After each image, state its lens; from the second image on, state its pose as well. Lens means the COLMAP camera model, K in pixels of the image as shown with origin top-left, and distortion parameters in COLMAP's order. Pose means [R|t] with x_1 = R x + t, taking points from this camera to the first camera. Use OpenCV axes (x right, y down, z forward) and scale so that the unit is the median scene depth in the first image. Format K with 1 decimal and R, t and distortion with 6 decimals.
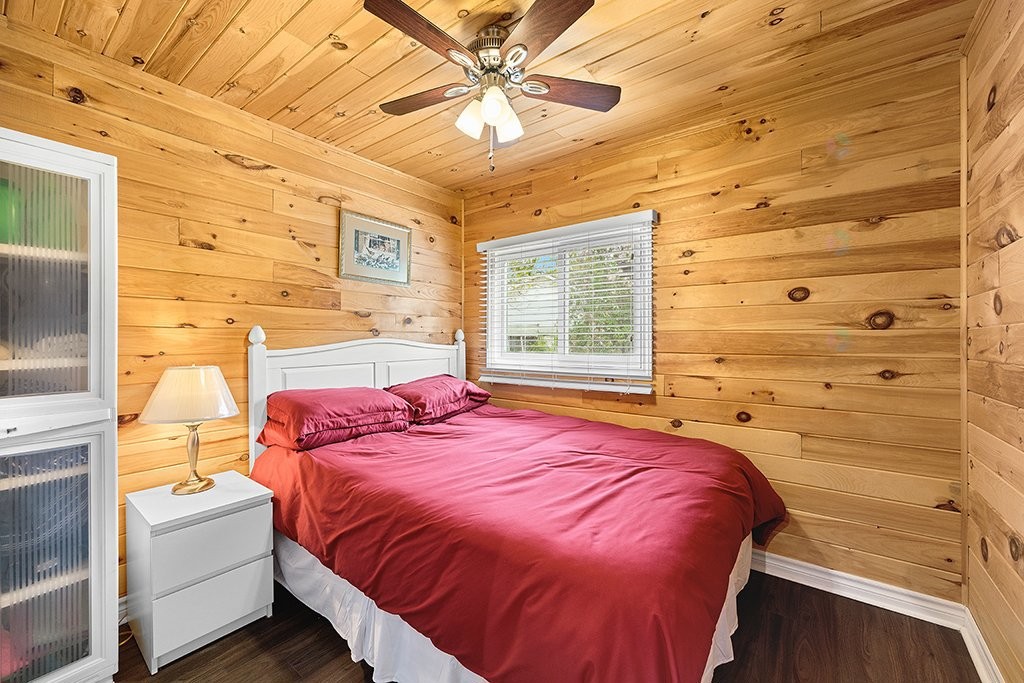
lens RADIAL K [[410.4, 0, 512.5], [0, 410.4, 338.1], [0, 0, 1]] dist [-0.004813, -0.000163]
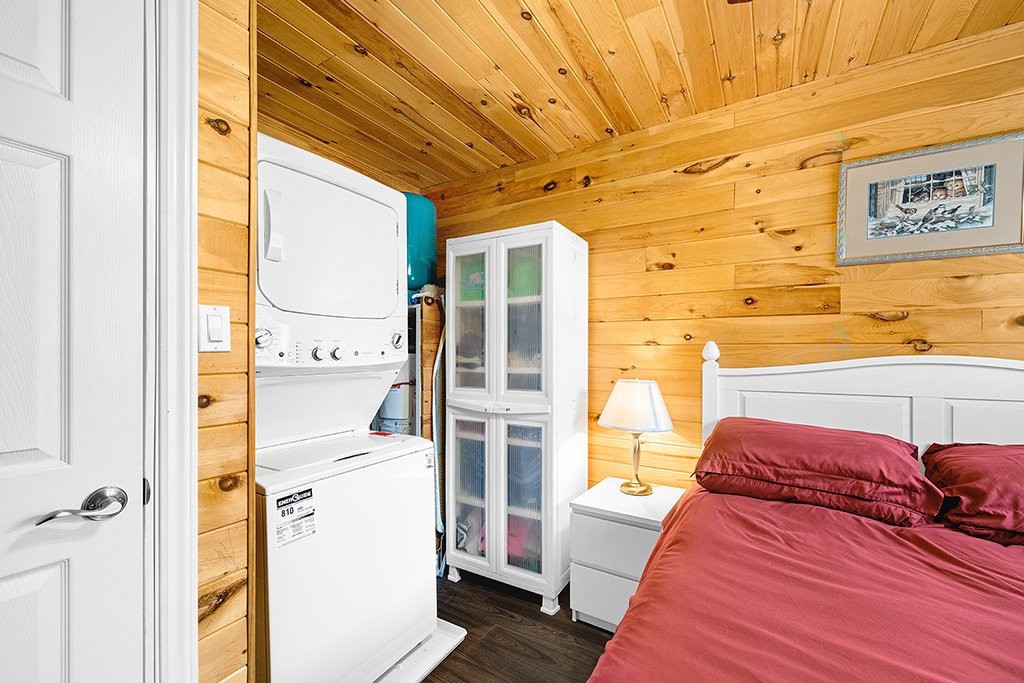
lens RADIAL K [[410.4, 0, 514.5], [0, 410.4, 357.3], [0, 0, 1]] dist [-0.004813, -0.000163]
pose [[0.089009, 0.006992, -0.996006, 0.246432], [-0.003631, 0.999971, 0.006696, 0.001880], [0.996024, 0.003021, 0.089032, 0.487318]]
